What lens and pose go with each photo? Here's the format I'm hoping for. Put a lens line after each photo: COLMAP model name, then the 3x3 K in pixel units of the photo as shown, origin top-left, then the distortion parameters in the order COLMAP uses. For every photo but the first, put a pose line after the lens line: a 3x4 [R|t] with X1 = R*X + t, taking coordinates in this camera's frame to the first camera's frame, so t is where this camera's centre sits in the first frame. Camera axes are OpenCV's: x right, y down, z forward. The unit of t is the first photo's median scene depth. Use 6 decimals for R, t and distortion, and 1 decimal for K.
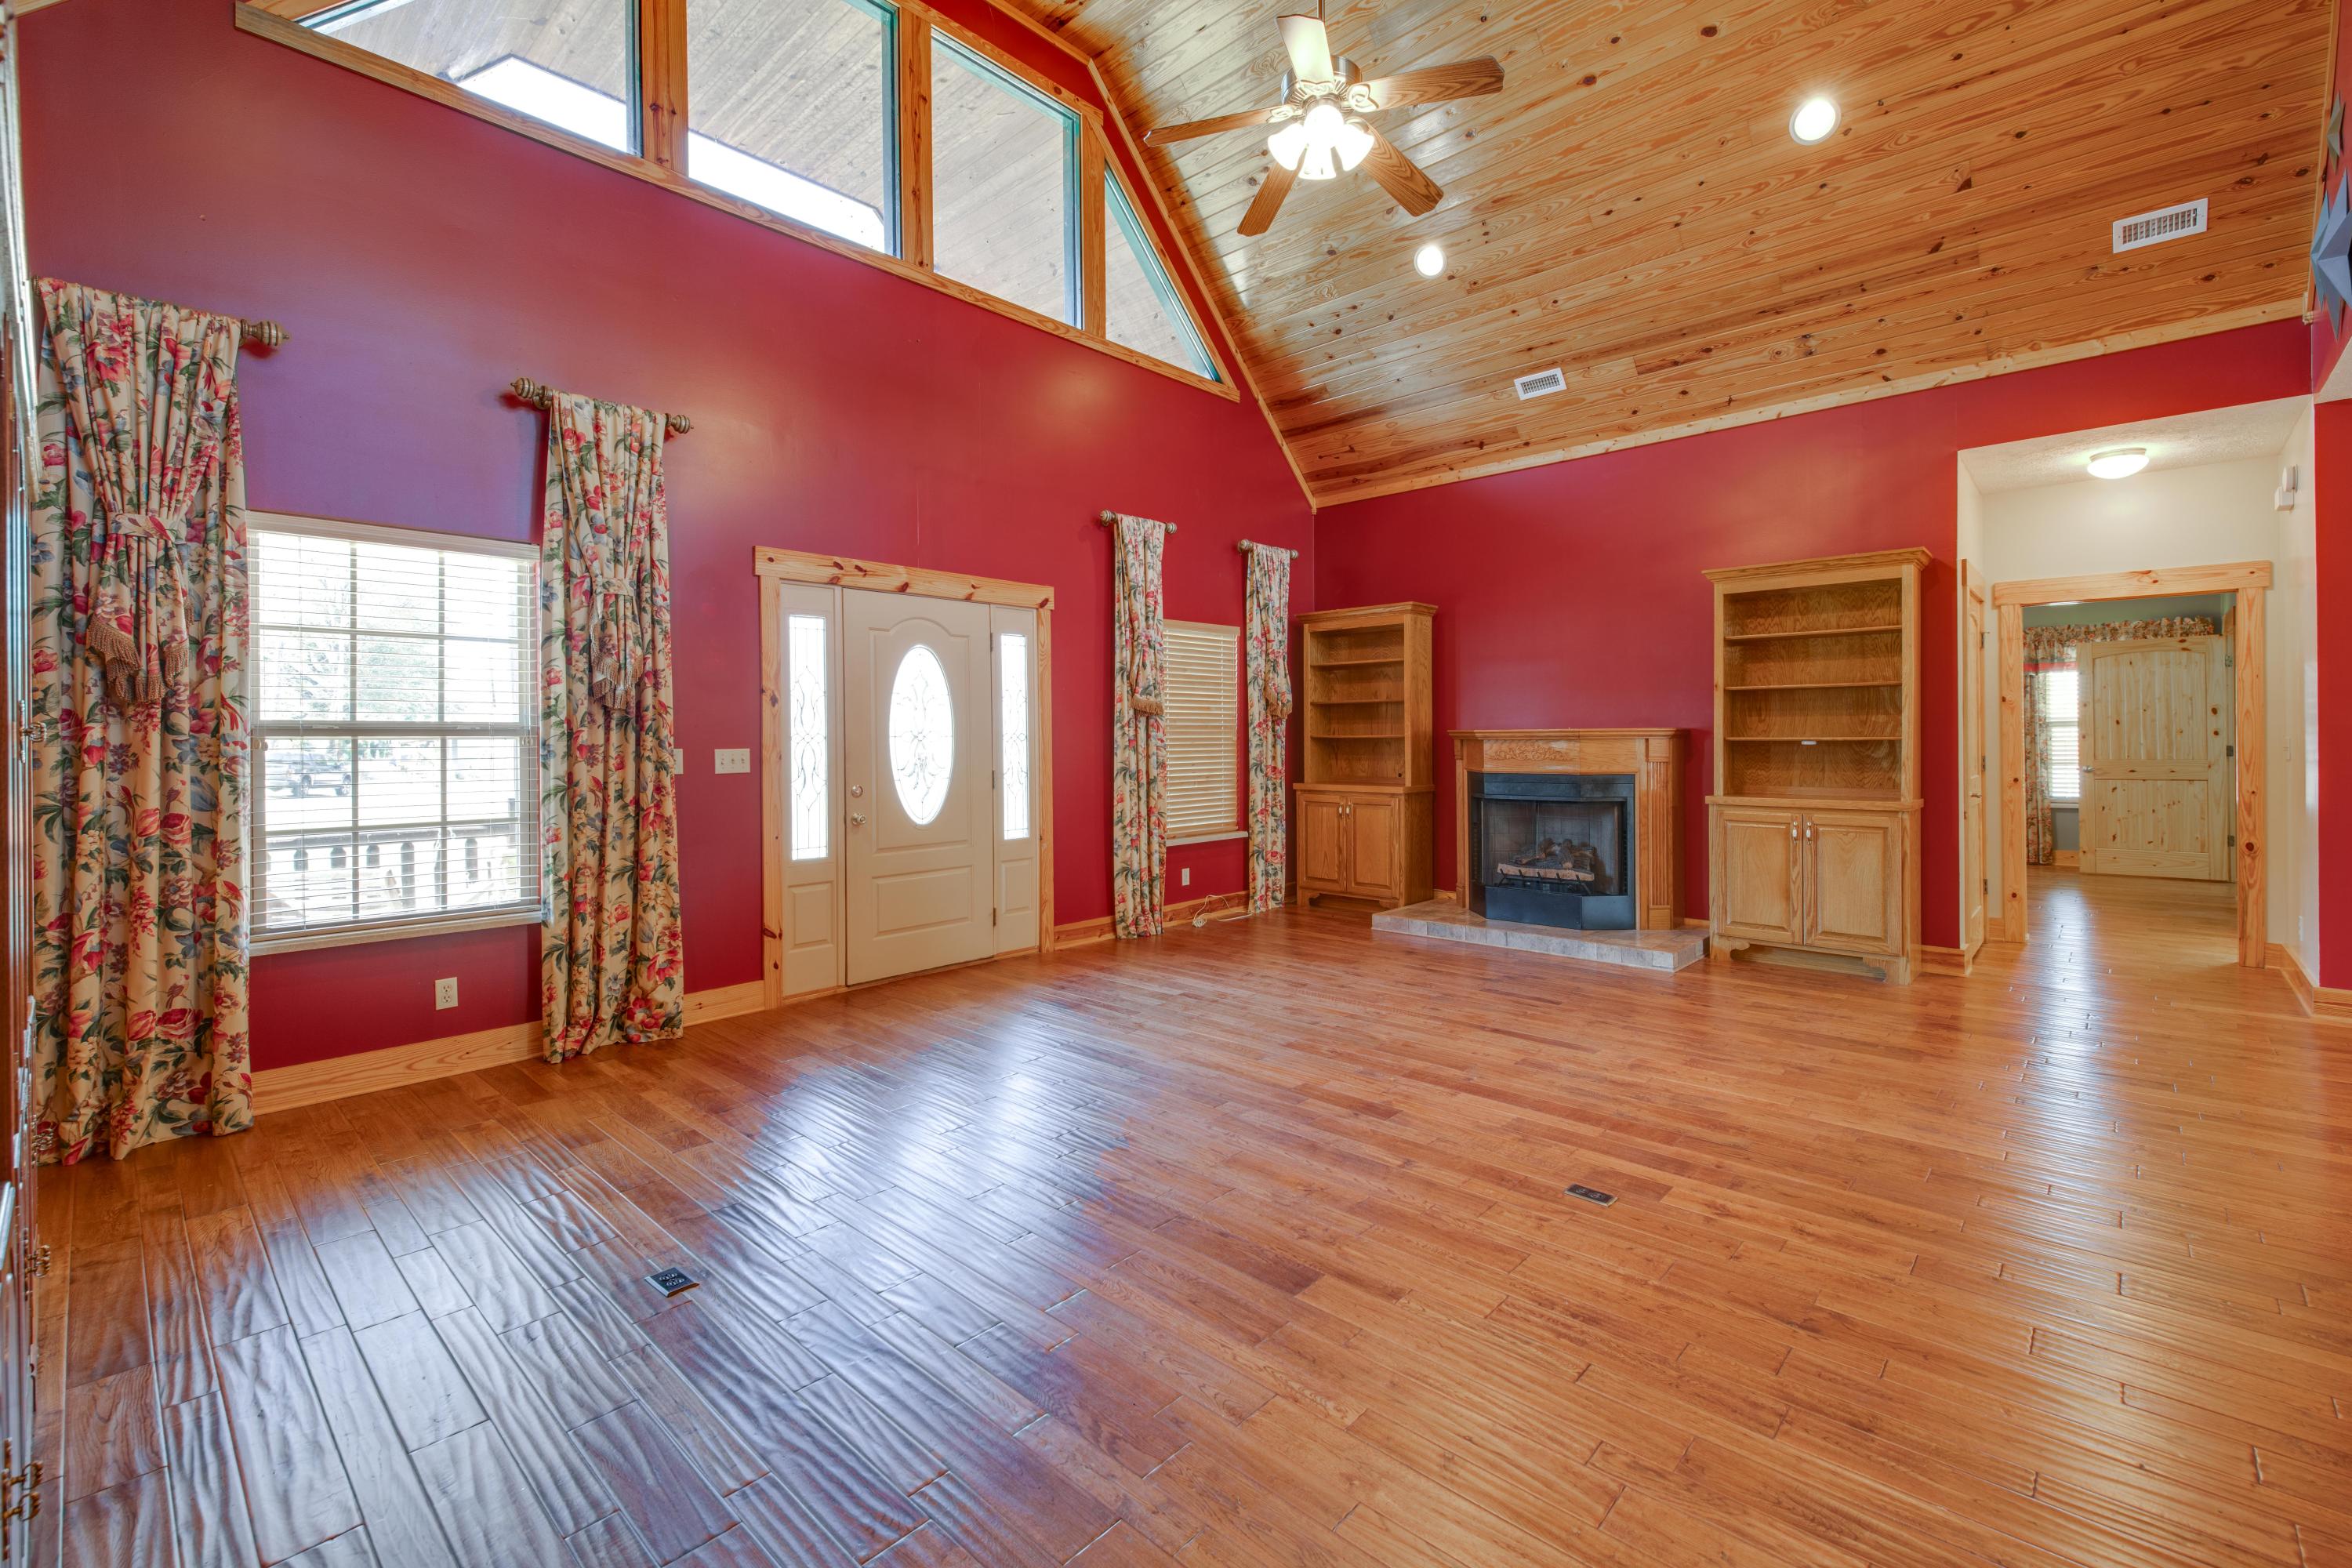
lens RADIAL K [[1023.9, 0, 1176.7], [0, 1023.9, 745.2], [0, 0, 1]] dist [0.030030, -0.016868]
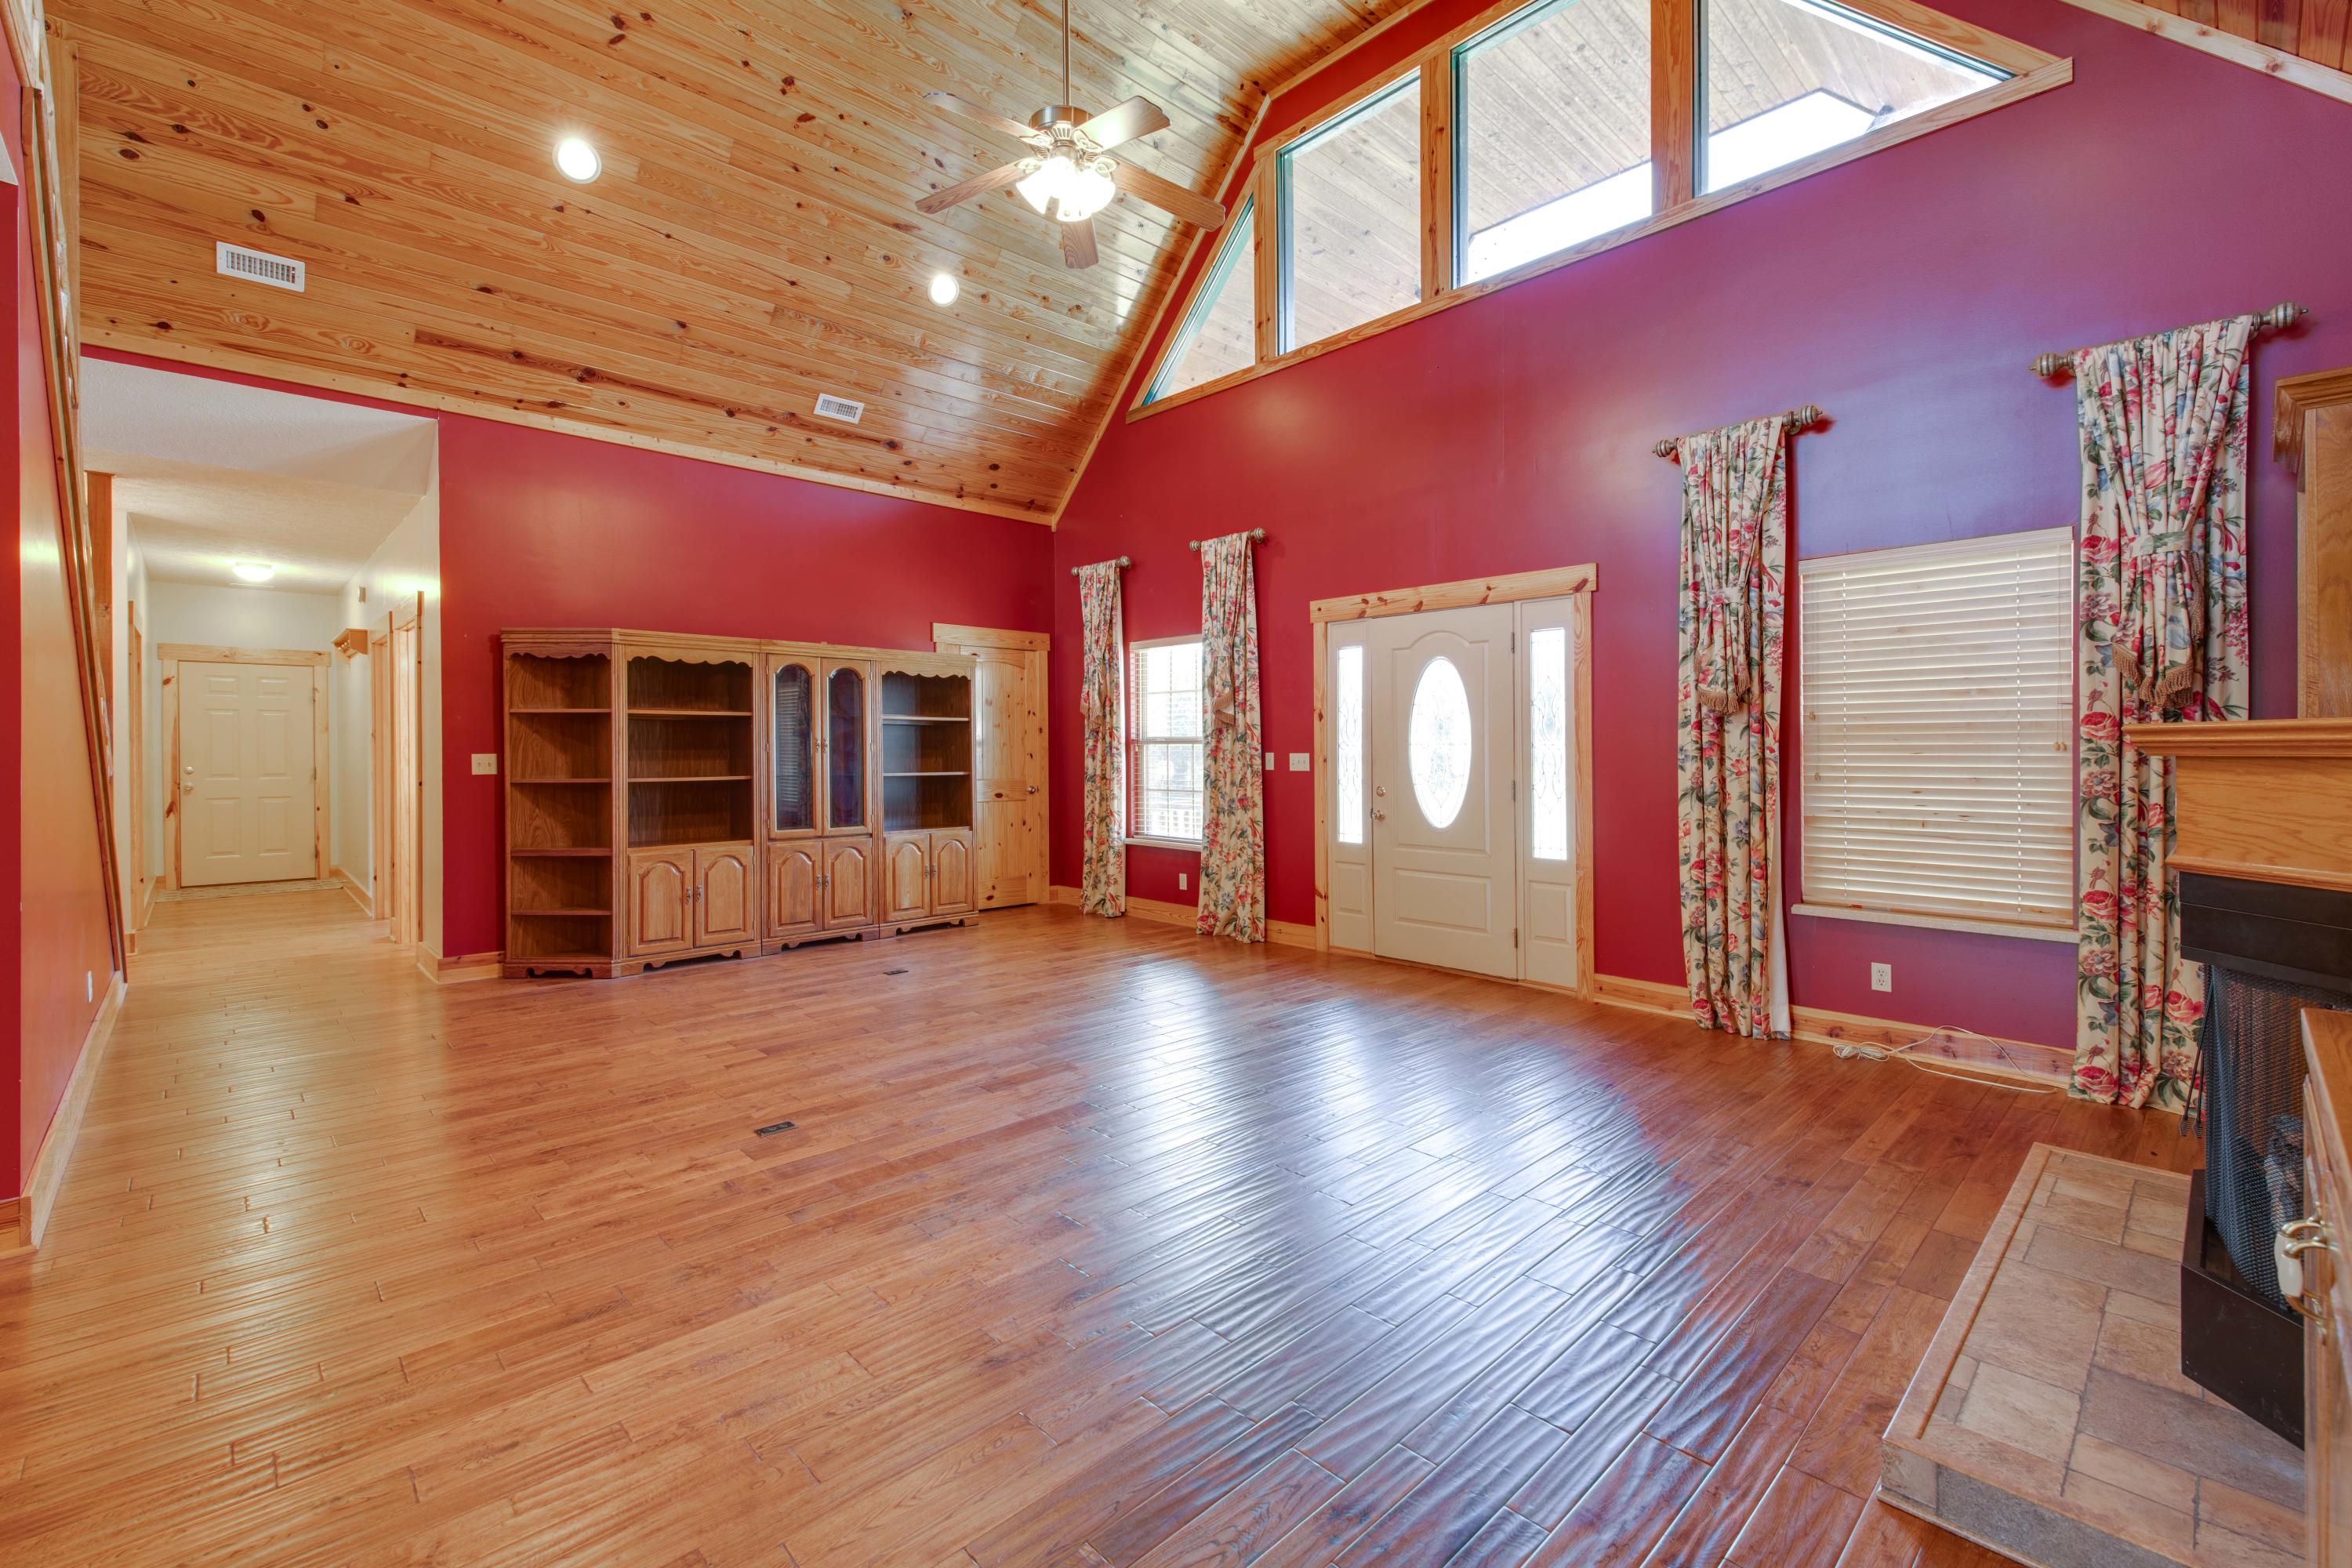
lens RADIAL K [[996.6, 0, 1173.5], [0, 996.6, 748.1], [0, 0, 1]] dist [0.002391, -0.000492]
pose [[-0.064031, 0.005281, -0.997934, 0.871338], [-0.003504, 0.999979, 0.005516, -0.009212], [0.997942, 0.003850, -0.064012, 0.875065]]
